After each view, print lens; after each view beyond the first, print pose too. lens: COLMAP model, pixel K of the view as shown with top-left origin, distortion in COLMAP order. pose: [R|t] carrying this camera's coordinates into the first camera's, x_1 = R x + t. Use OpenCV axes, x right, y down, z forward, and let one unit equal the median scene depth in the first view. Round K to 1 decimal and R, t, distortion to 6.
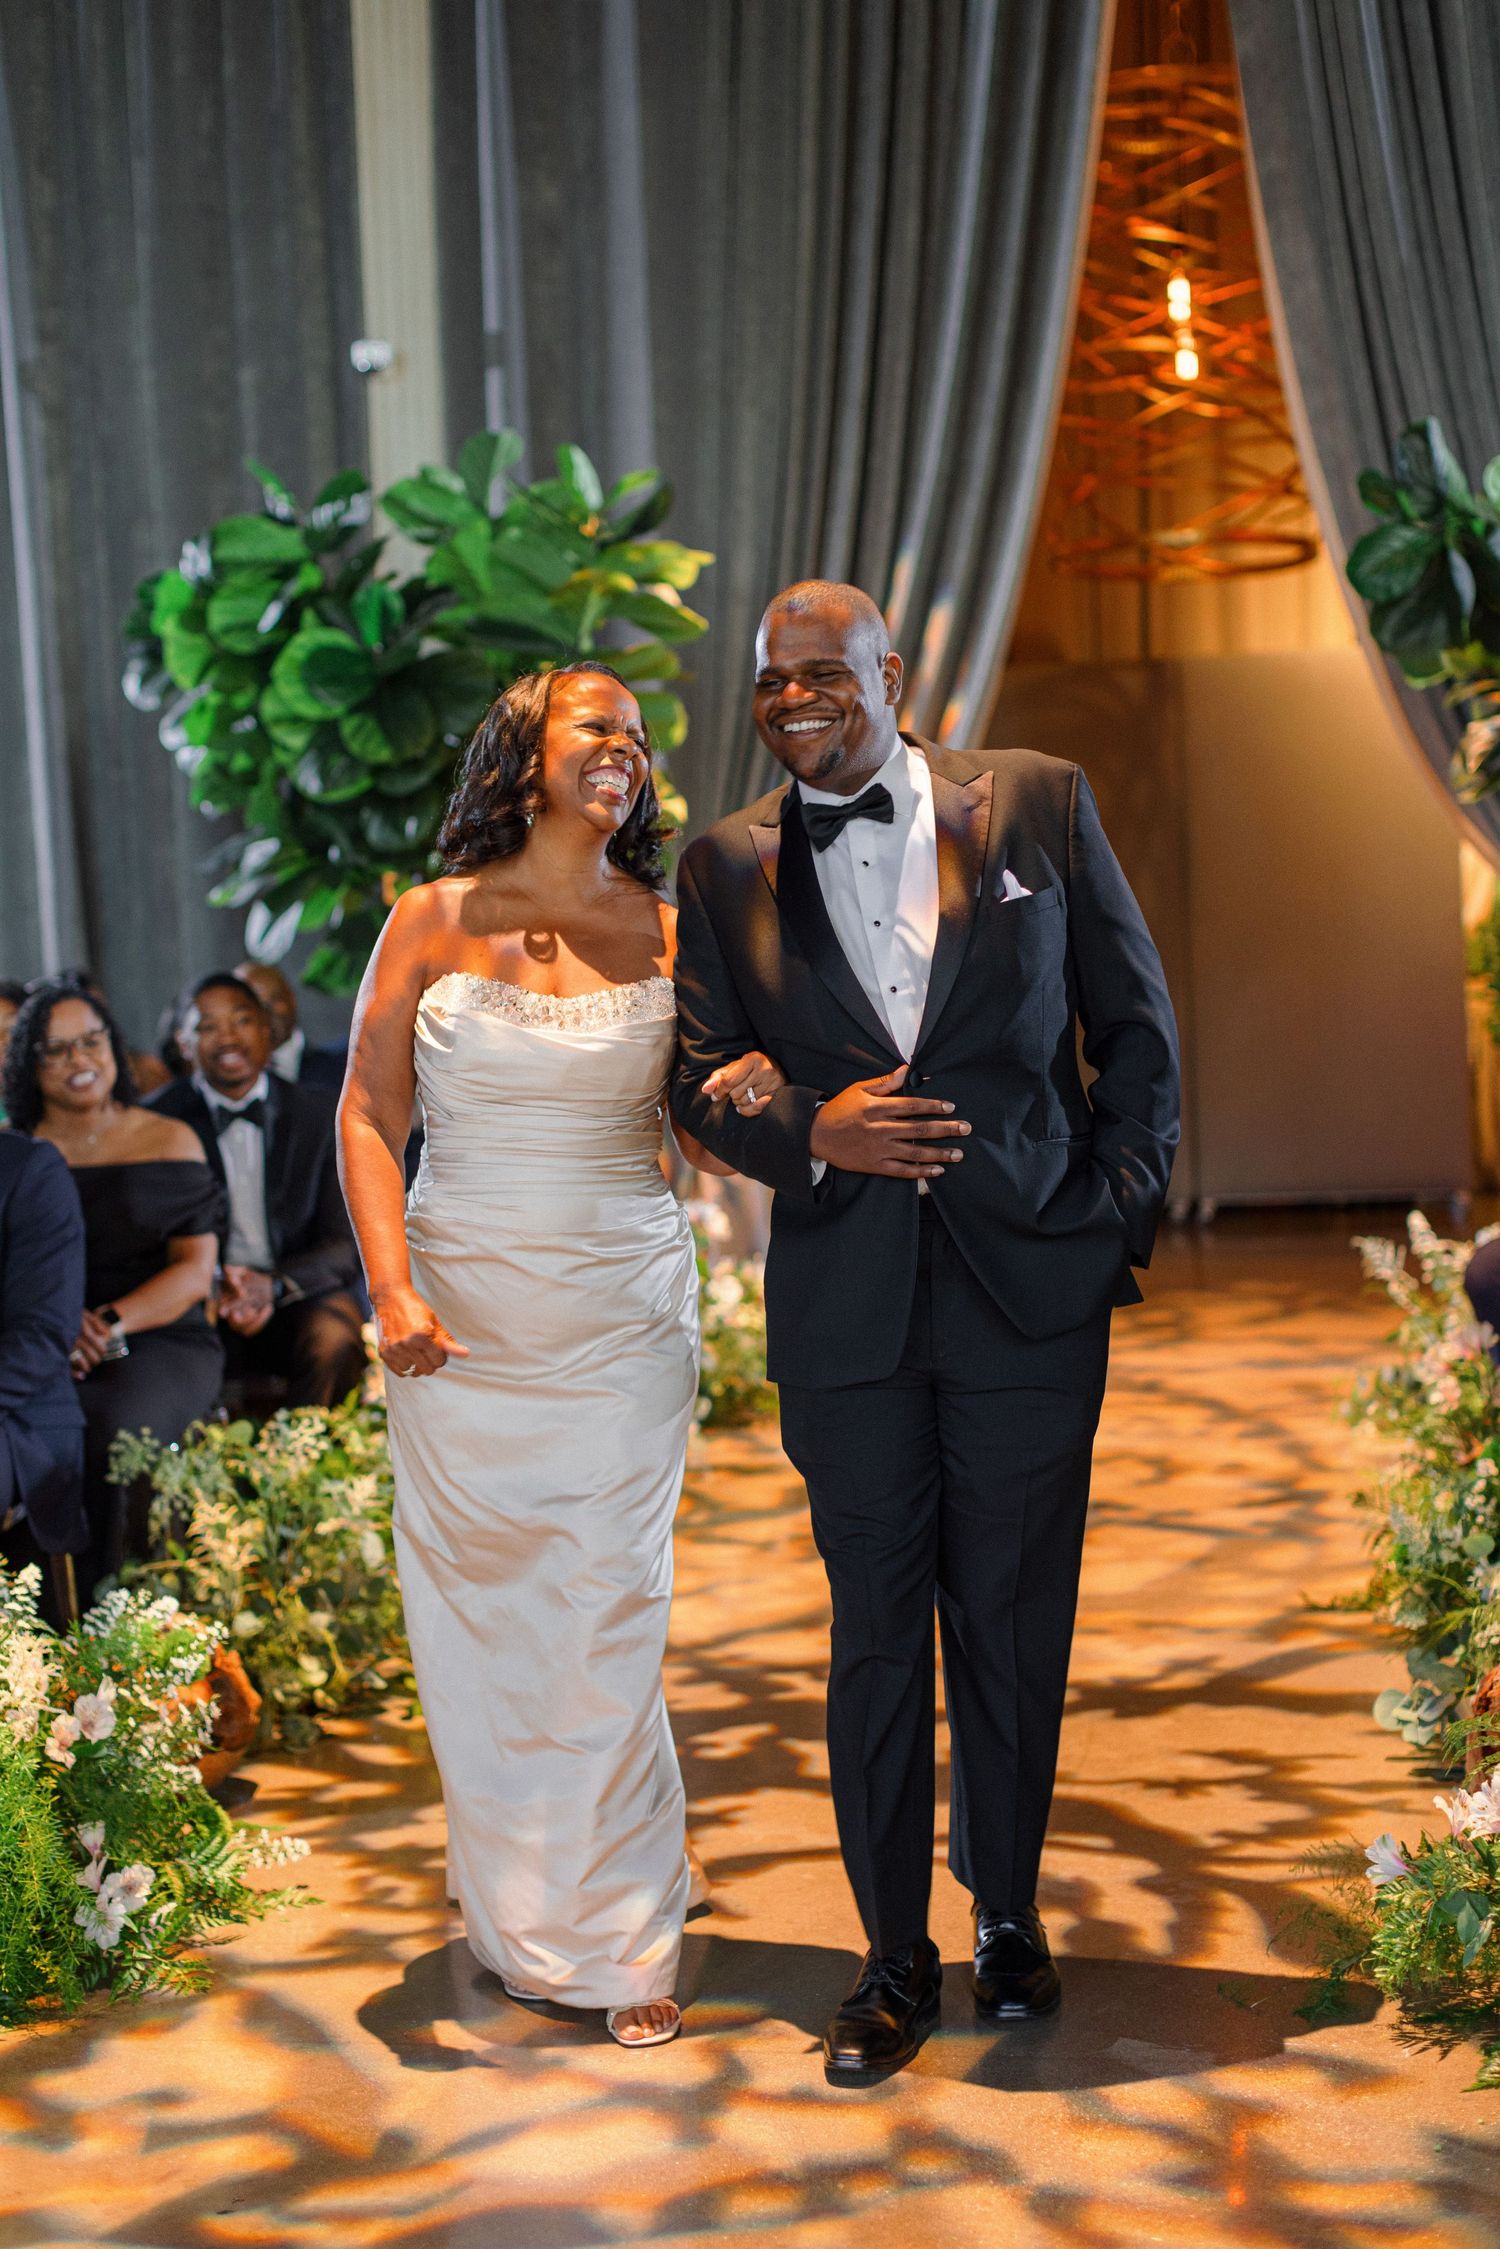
lens RADIAL K [[3250.3, 0, 734.6], [0, 3250.3, 1130.2], [0, 0, 1]] dist [0.038492, 0.000000]
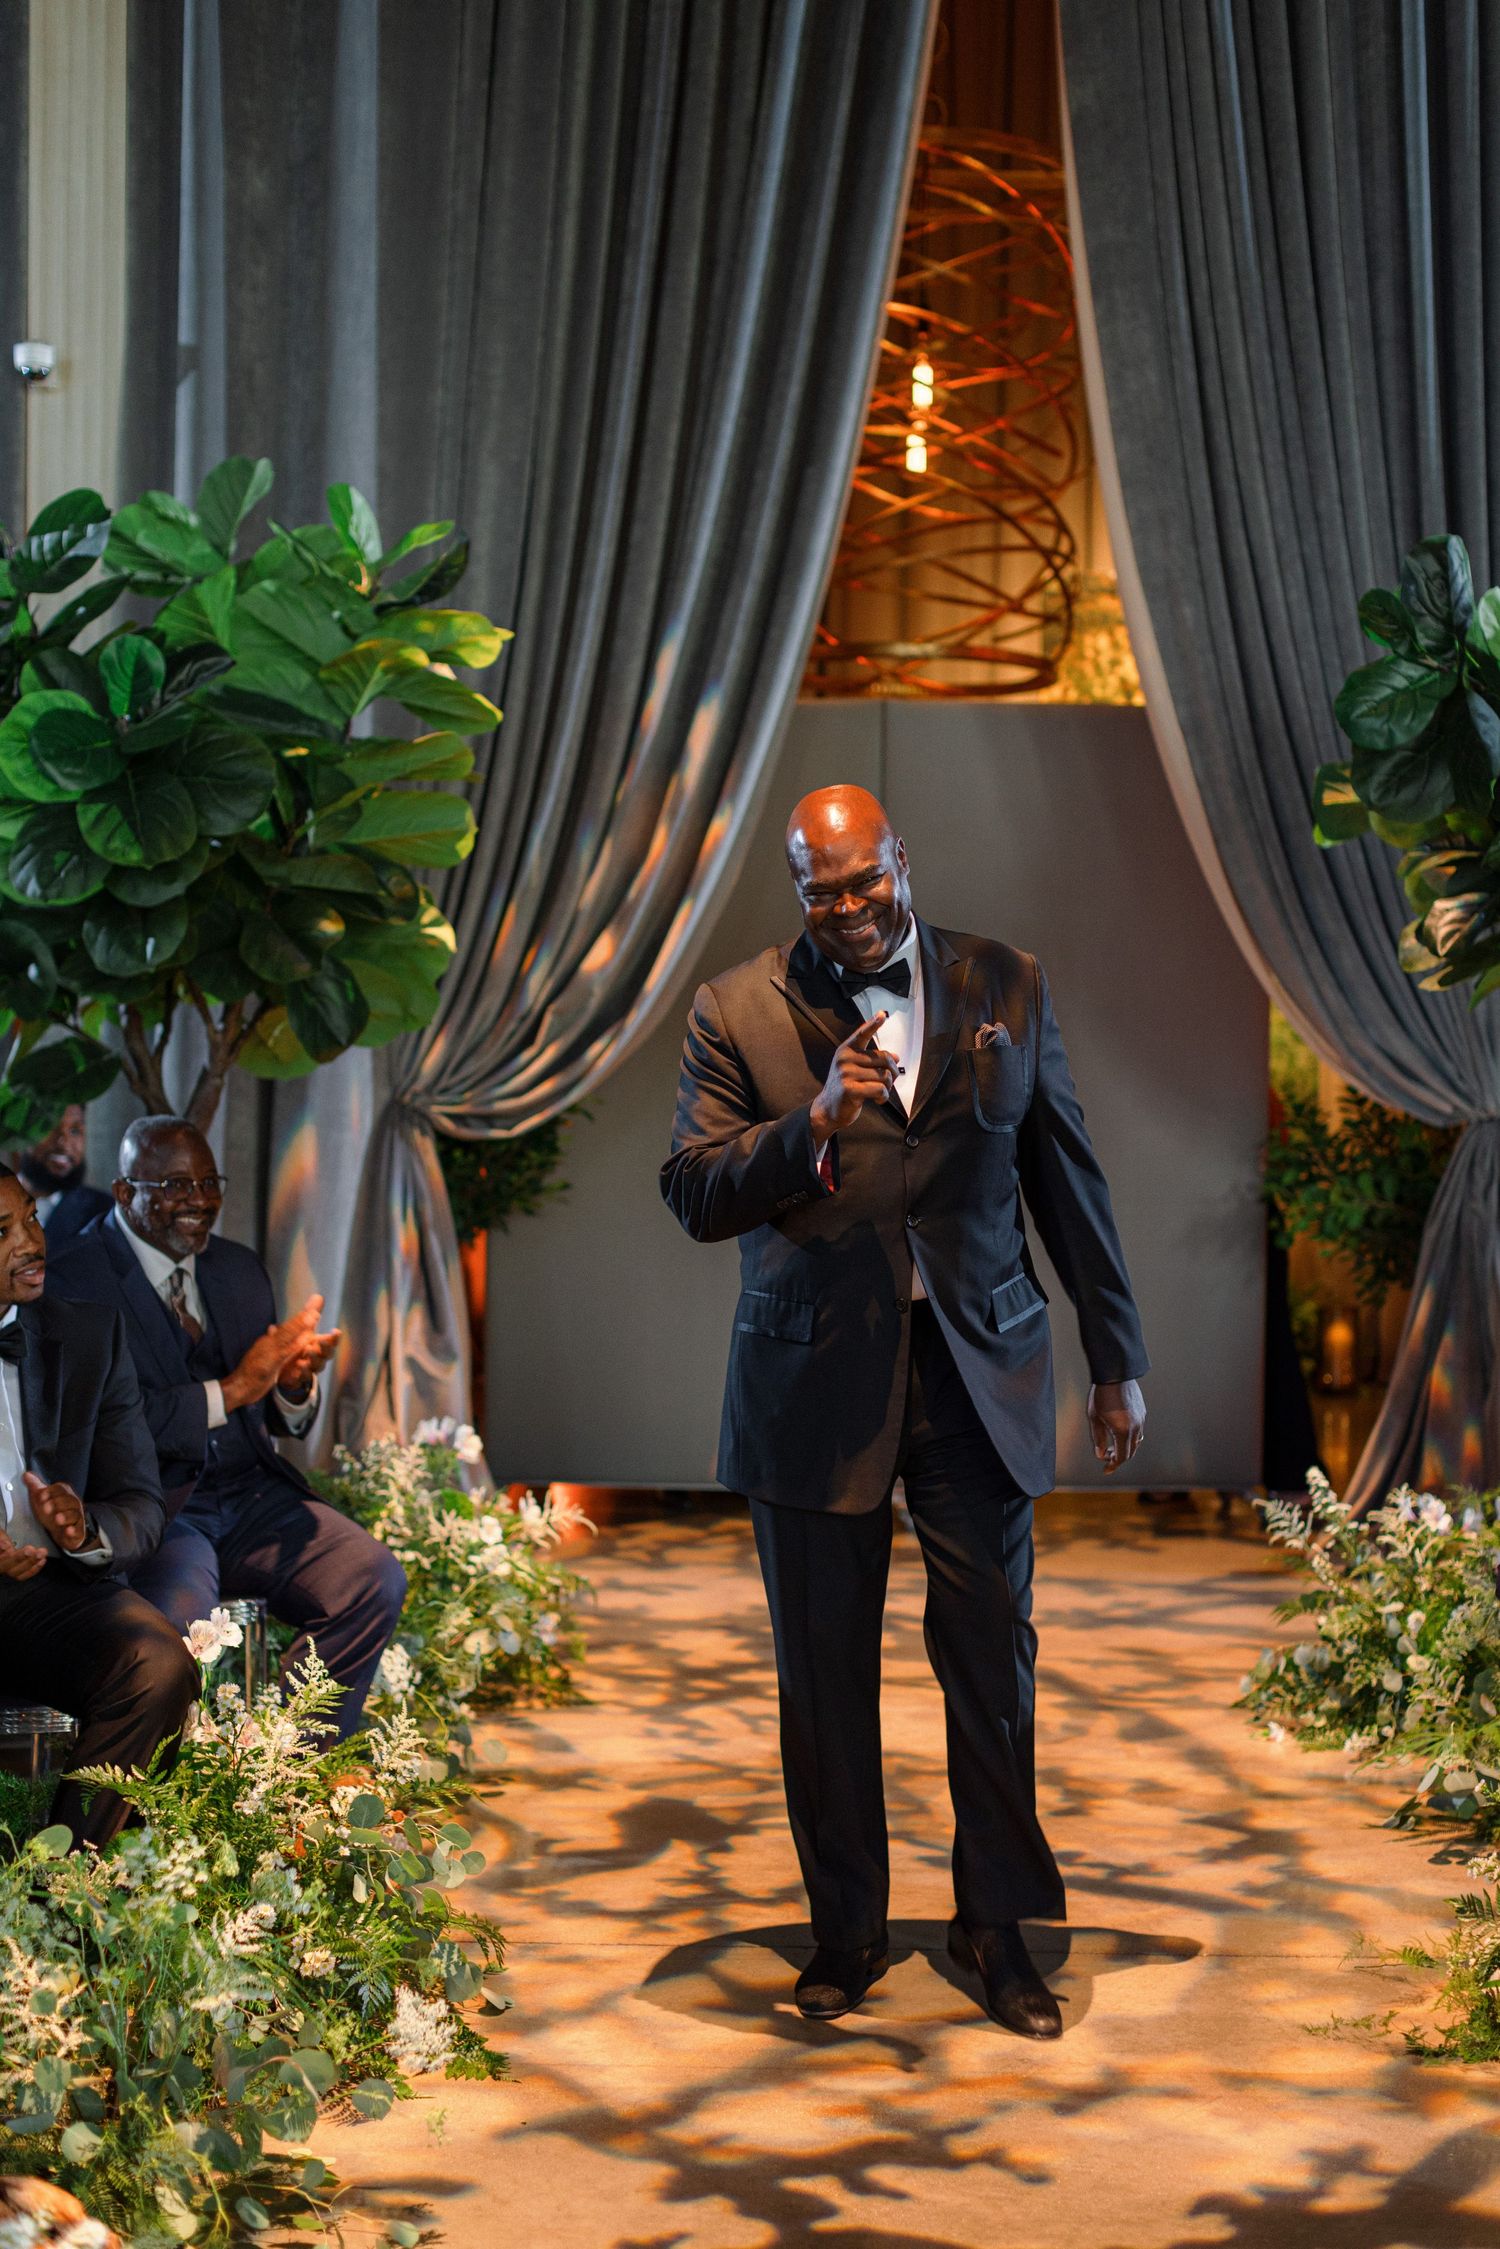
lens RADIAL K [[3250.3, 0, 757.6], [0, 3250.3, 1141.4], [0, 0, 1]] dist [0.038492, 0.000000]
pose [[0.980724, 0.045616, 0.190001, -0.097998], [-0.041001, 0.998762, -0.028152, -0.029123], [-0.191050, 0.019819, 0.981380, 0.193663]]
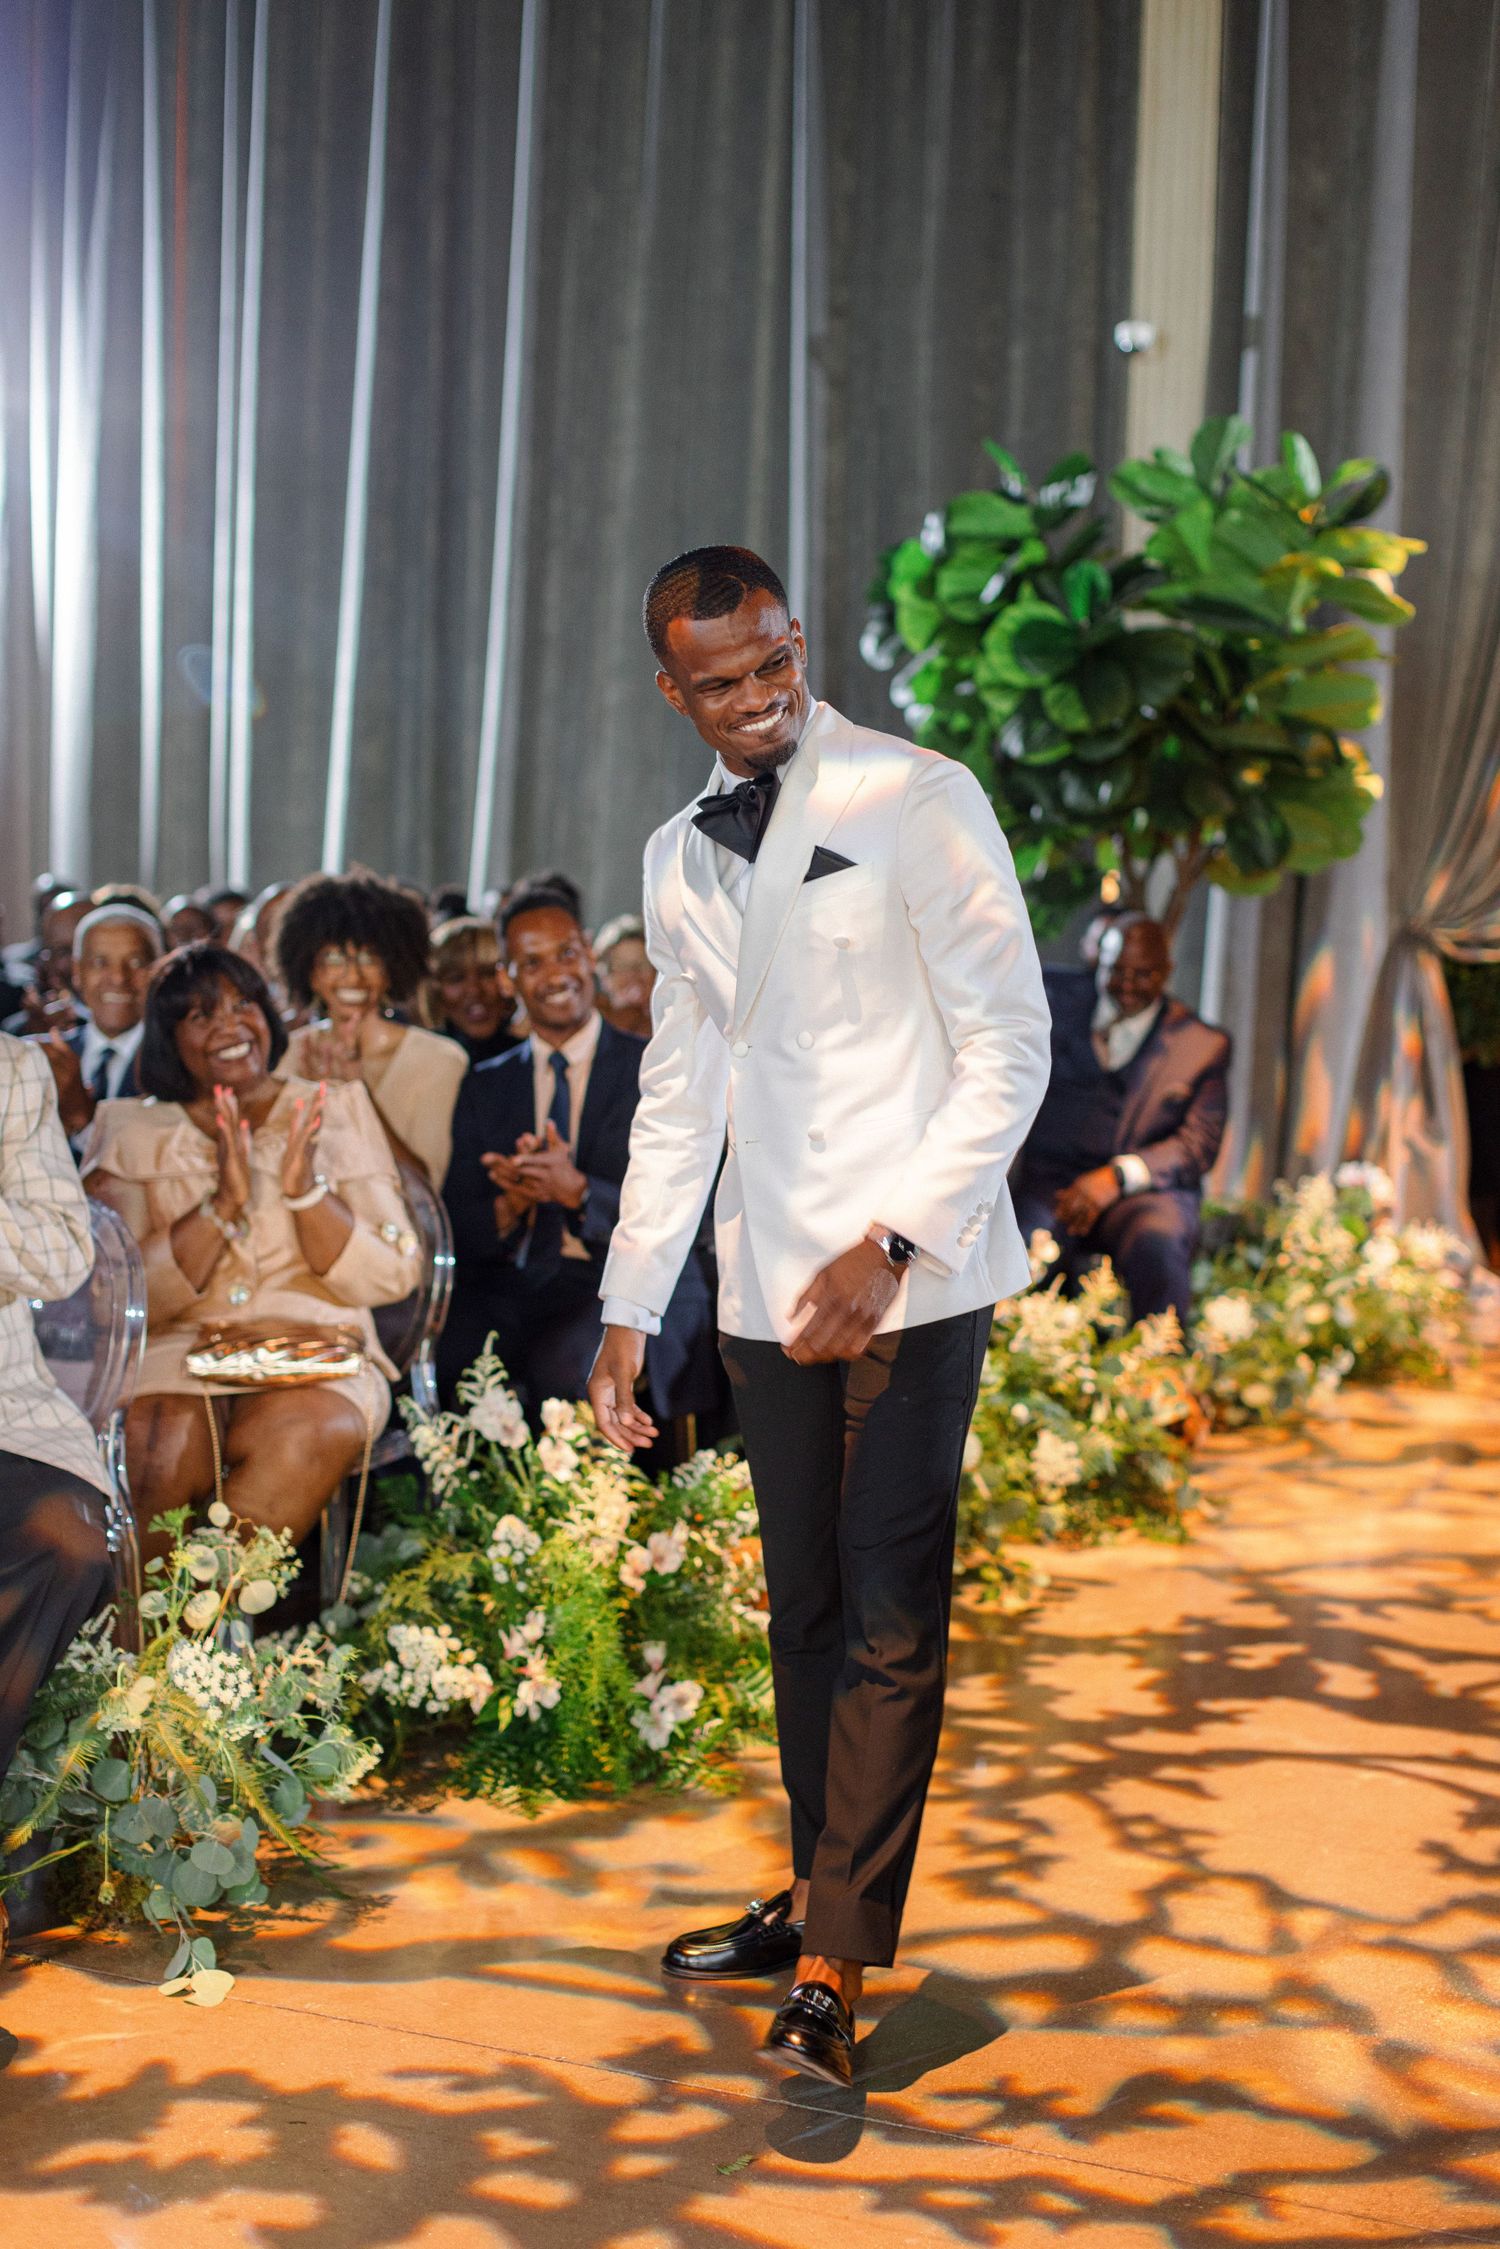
lens RADIAL K [[3250.3, 0, 752.9], [0, 3250.3, 1134.1], [0, 0, 1]] dist [0.038492, 0.000000]
pose [[0.967870, 0.080109, -0.238349, 0.049413], [-0.075752, 0.996750, 0.027402, -0.001751], [0.239770, -0.008467, 0.970793, -0.059894]]
